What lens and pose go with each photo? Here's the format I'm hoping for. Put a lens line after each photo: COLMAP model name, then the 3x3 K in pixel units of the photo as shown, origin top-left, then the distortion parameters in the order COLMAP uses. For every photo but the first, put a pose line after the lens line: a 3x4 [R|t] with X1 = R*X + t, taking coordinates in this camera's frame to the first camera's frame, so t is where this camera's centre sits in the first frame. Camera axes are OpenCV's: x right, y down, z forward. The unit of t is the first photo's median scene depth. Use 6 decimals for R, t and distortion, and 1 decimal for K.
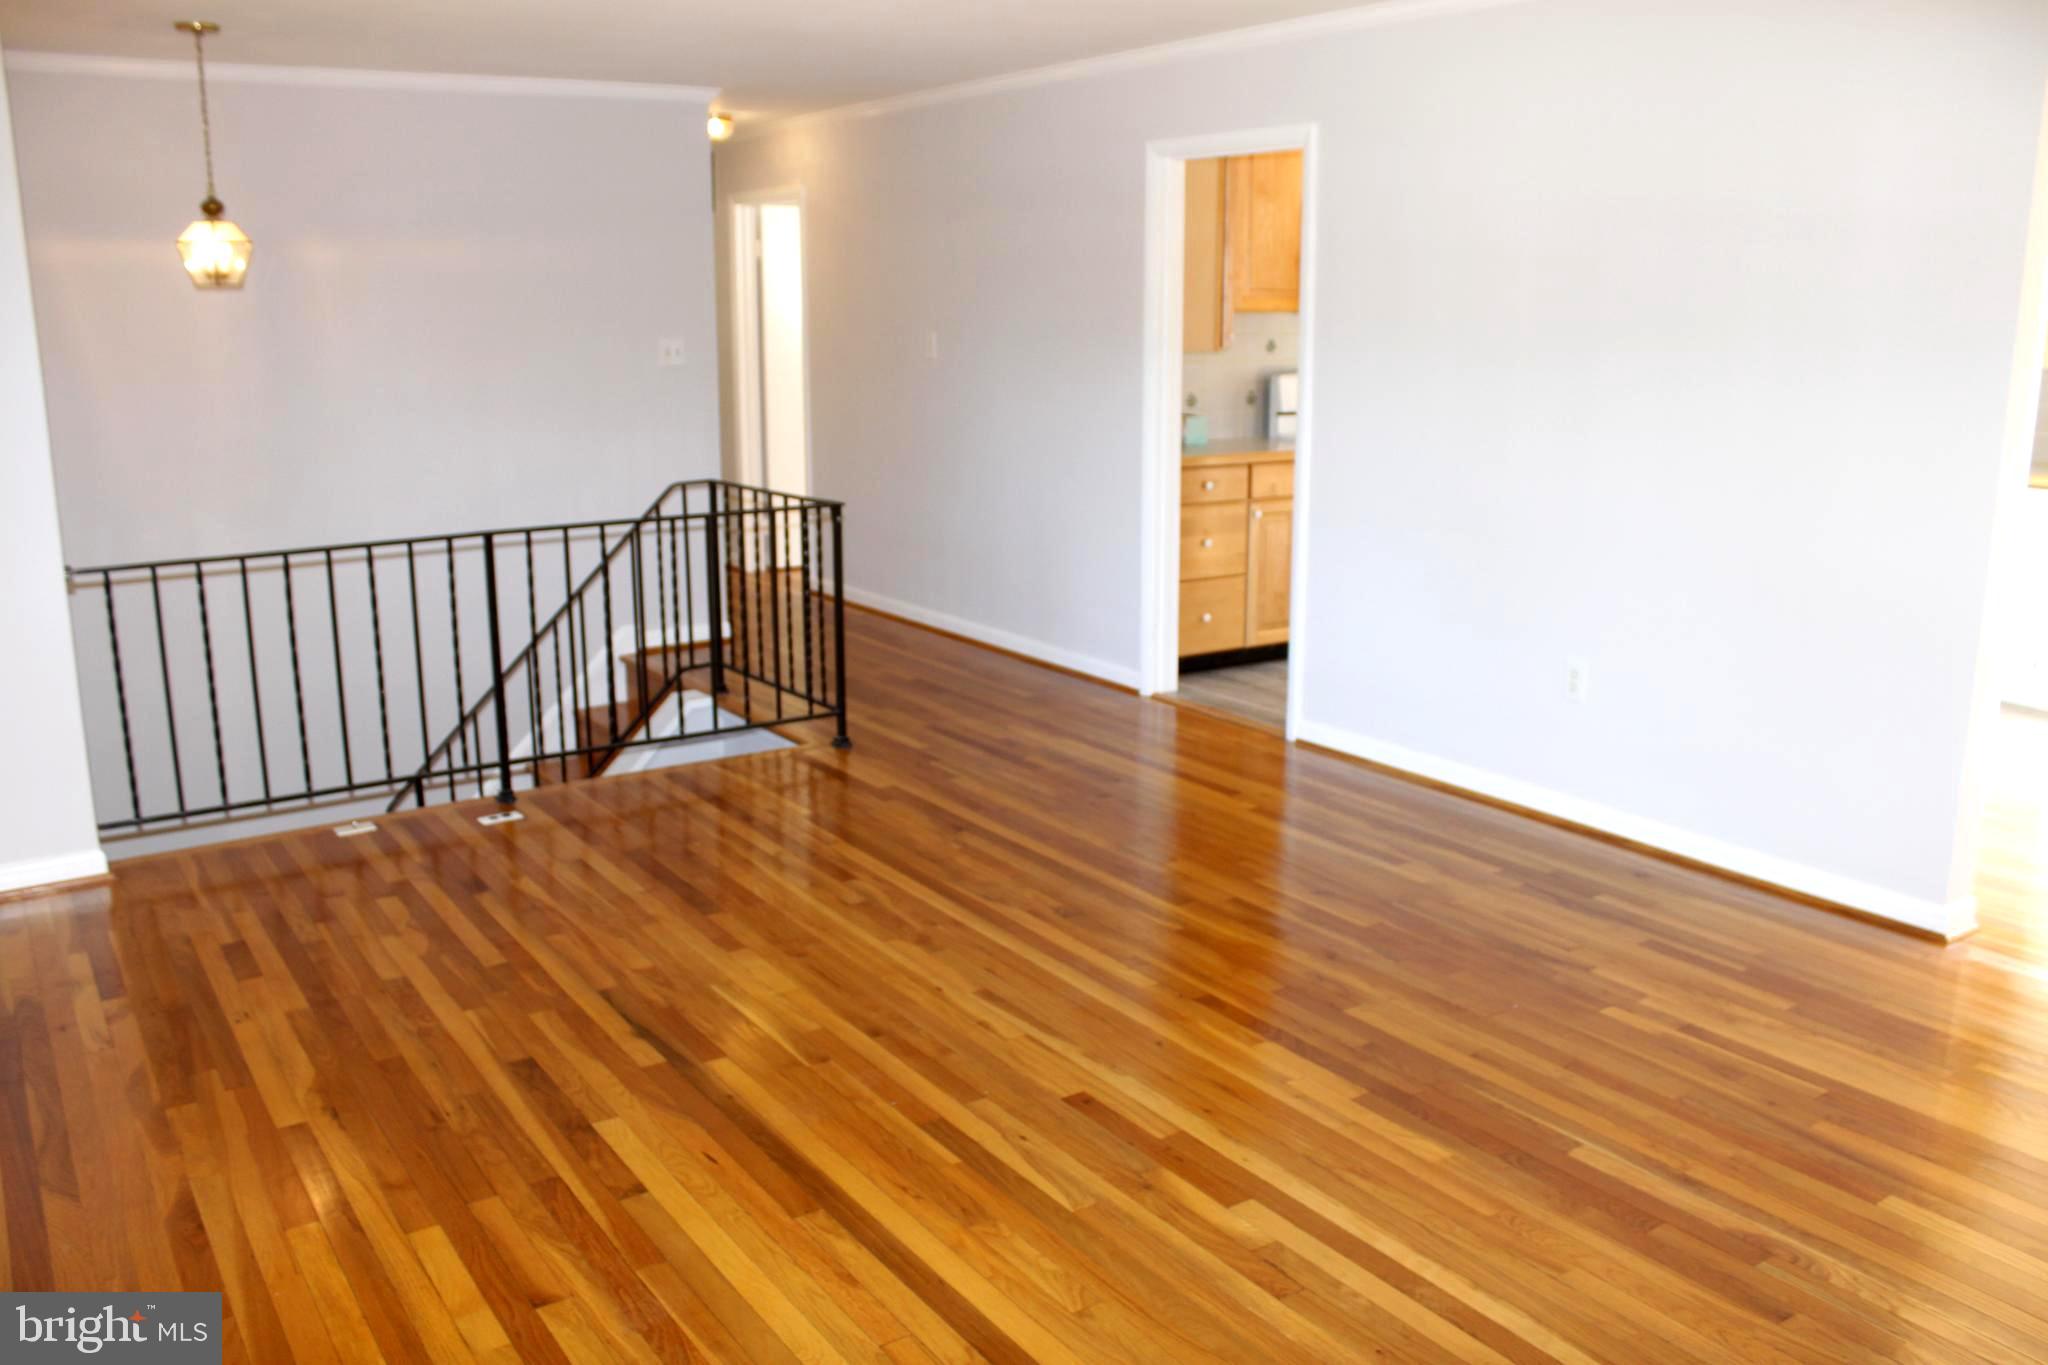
lens RADIAL K [[1696.9, 0, 1022.4], [0, 1696.9, 681.5], [0, 0, 1]] dist [-0.009375, -0.003598]
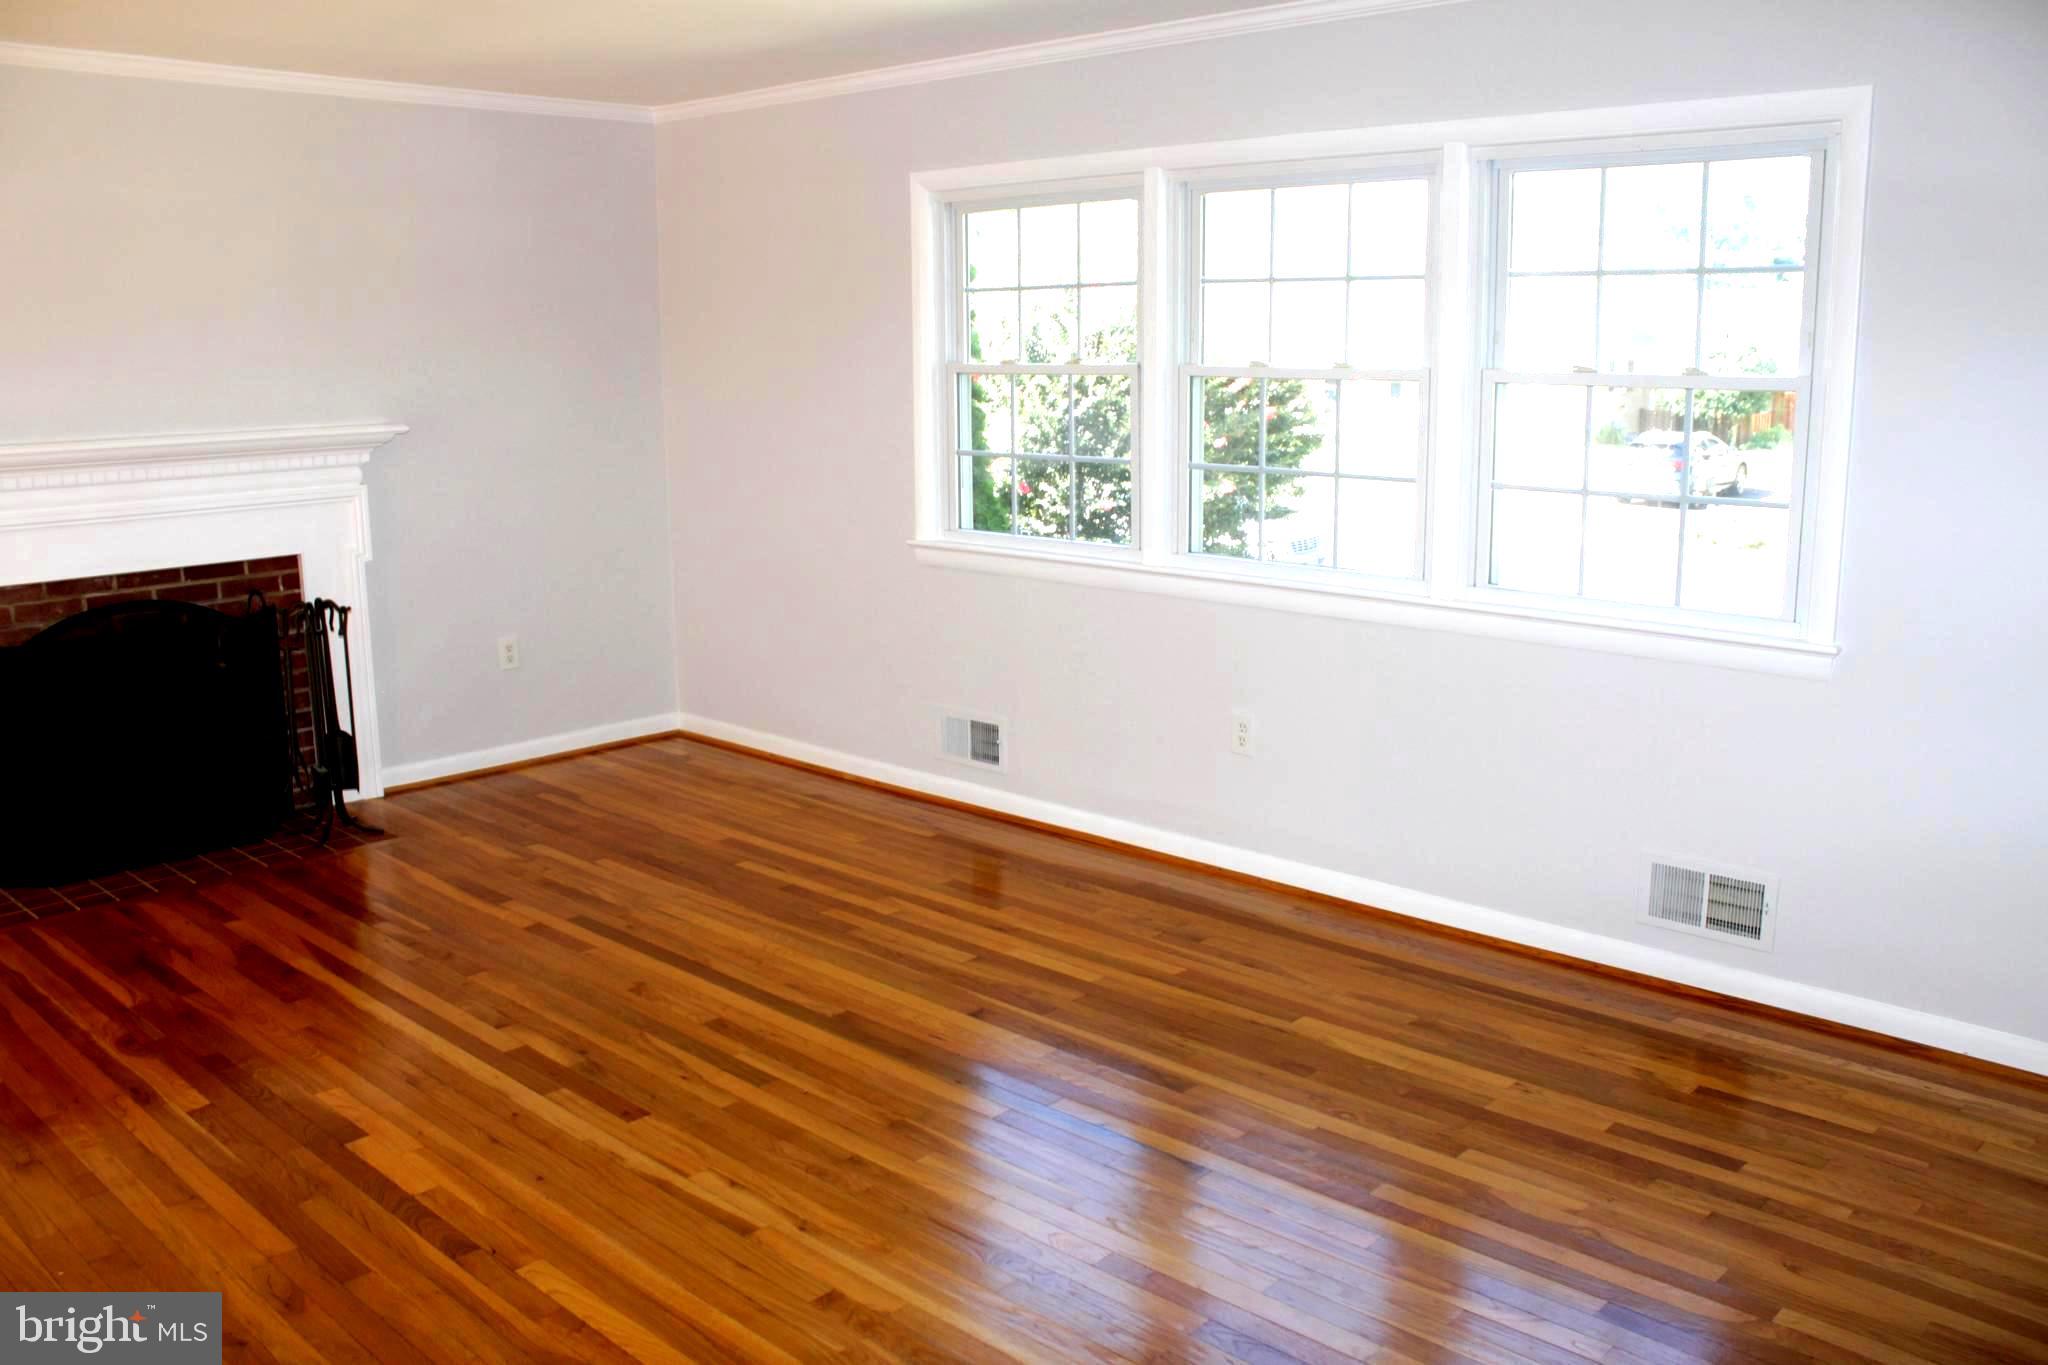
lens RADIAL K [[1696.9, 0, 1023.6], [0, 1696.9, 680.4], [0, 0, 1]] dist [-0.009375, -0.003598]
pose [[-0.974975, 0.074992, -0.209285, -0.003531], [-0.018009, 0.911654, 0.410565, -0.455721], [0.221585, 0.404059, -0.887489, 1.935614]]
